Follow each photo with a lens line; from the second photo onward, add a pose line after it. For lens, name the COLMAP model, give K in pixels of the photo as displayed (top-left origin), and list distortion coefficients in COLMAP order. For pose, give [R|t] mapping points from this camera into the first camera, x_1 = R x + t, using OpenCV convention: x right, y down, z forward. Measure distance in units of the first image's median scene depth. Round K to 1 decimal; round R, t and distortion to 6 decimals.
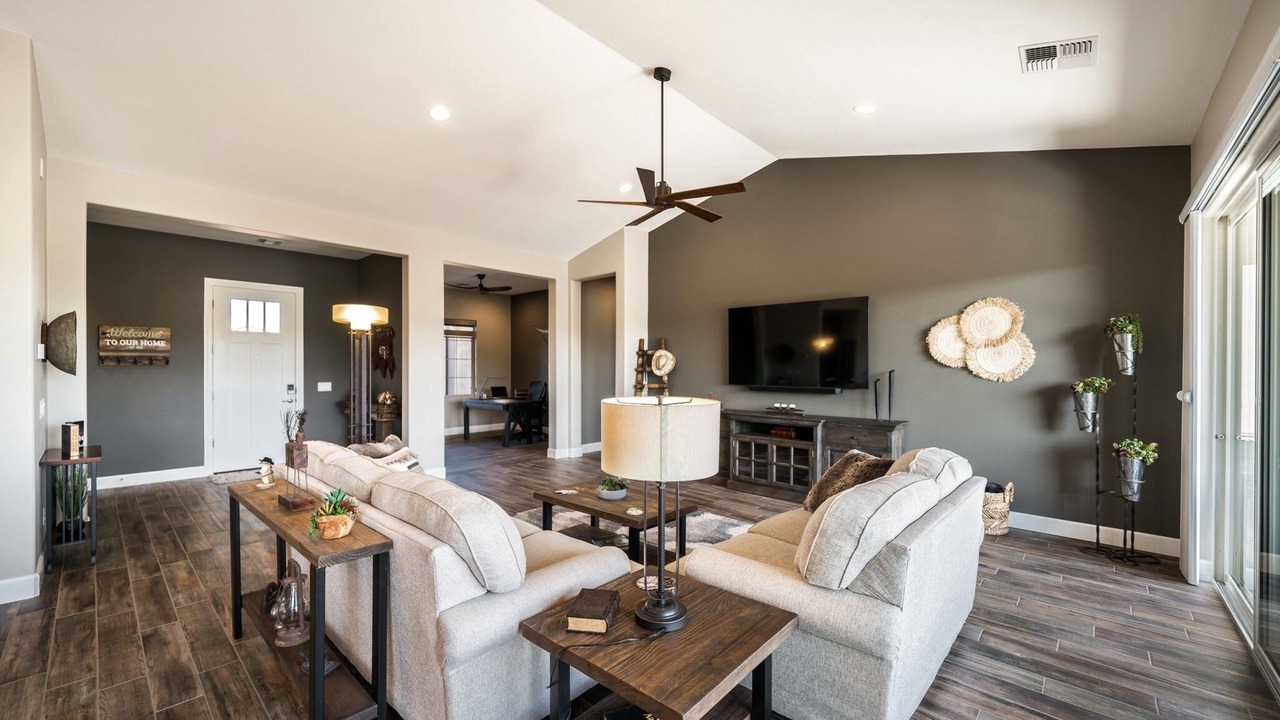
lens RADIAL K [[504.3, 0, 630.9], [0, 504.3, 368.3], [0, 0, 1]] dist [-0.001830, -0.000066]
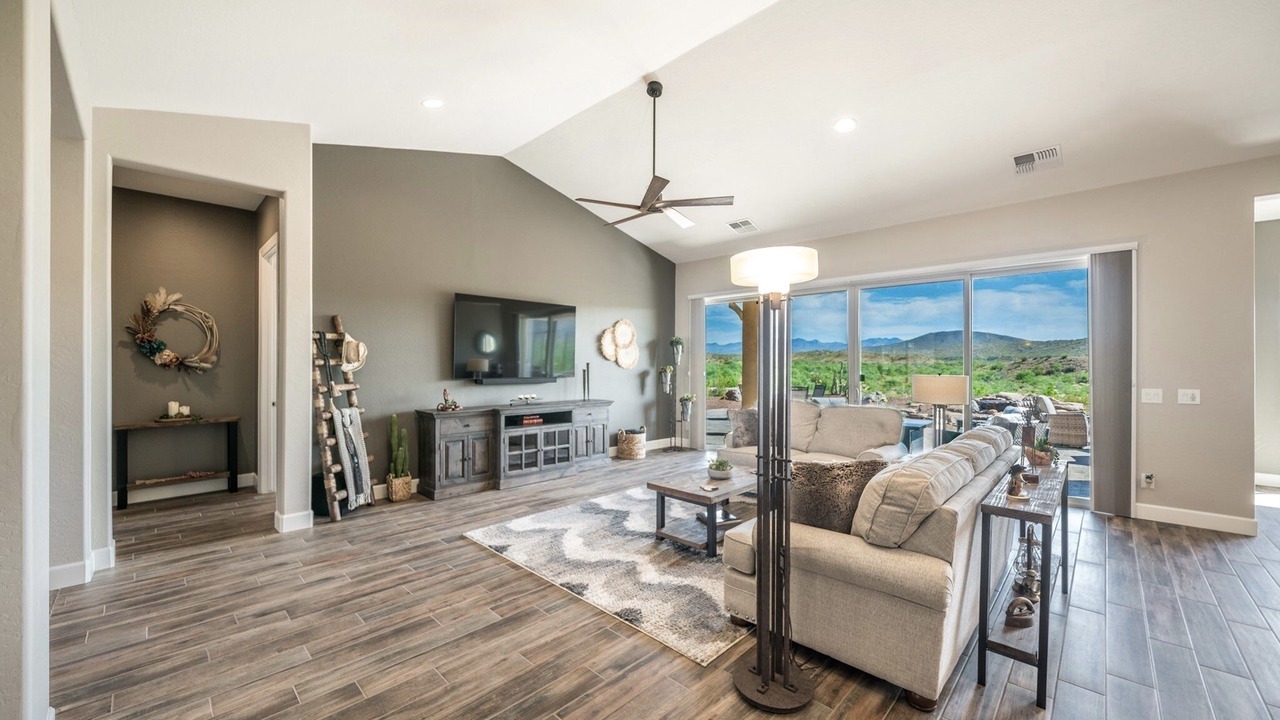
lens RADIAL K [[489.5, 0, 636.6], [0, 489.5, 364.6], [0, 0, 1]] dist [0.000871, 0.000017]
pose [[0.009940, -0.005745, 0.999934, -0.928932], [-0.003644, 0.999977, 0.005781, 0.000705], [-0.999944, -0.003701, 0.009919, 0.967588]]
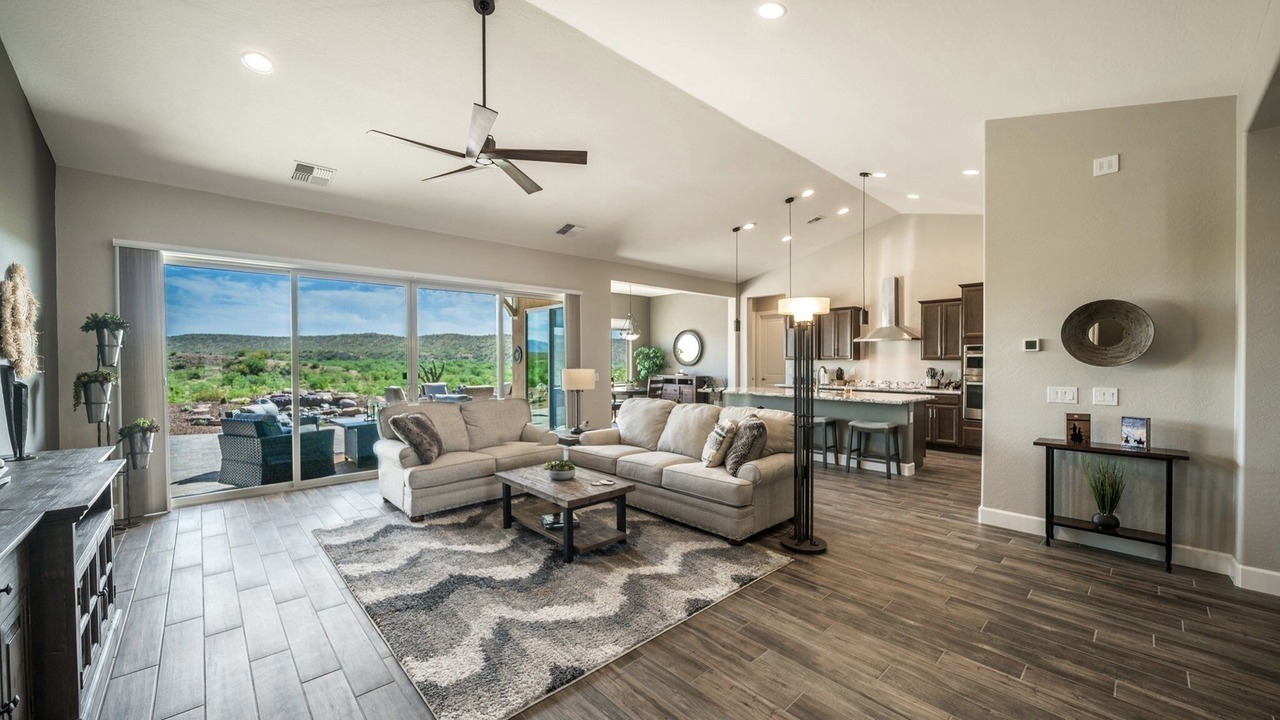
lens RADIAL K [[473.1, 0, 635.3], [0, 473.1, 368.3], [0, 0, 1]] dist [-0.002868, -0.000160]
pose [[-0.997713, 0.000849, 0.067591, -0.221920], [0.002182, 0.999805, 0.019641, -0.001904], [-0.067561, 0.019744, -0.997520, 1.656054]]
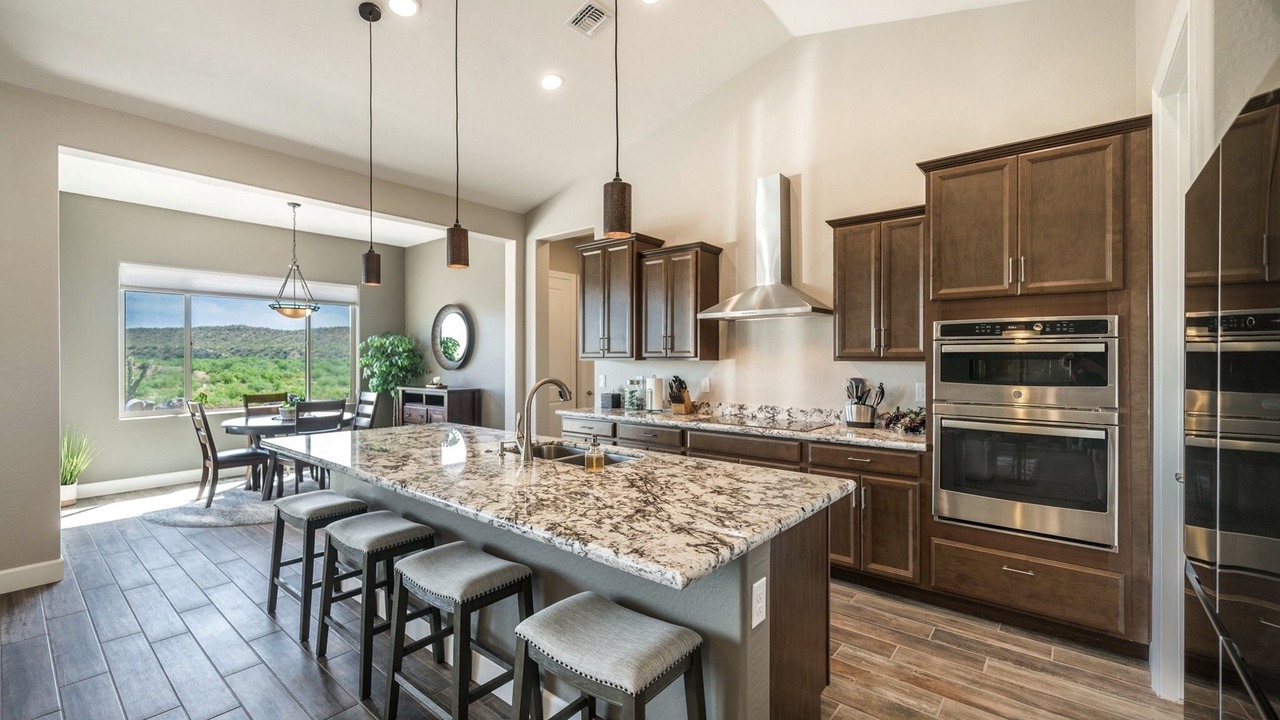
lens RADIAL K [[523.7, 0, 636.6], [0, 523.7, 363.8], [0, 0, 1]] dist [0.006413, -0.000025]
pose [[-0.998126, 0.002801, -0.061121, -0.797997], [0.001988, 0.999909, 0.013363, -0.001496], [0.061152, 0.013216, -0.998041, 0.643189]]
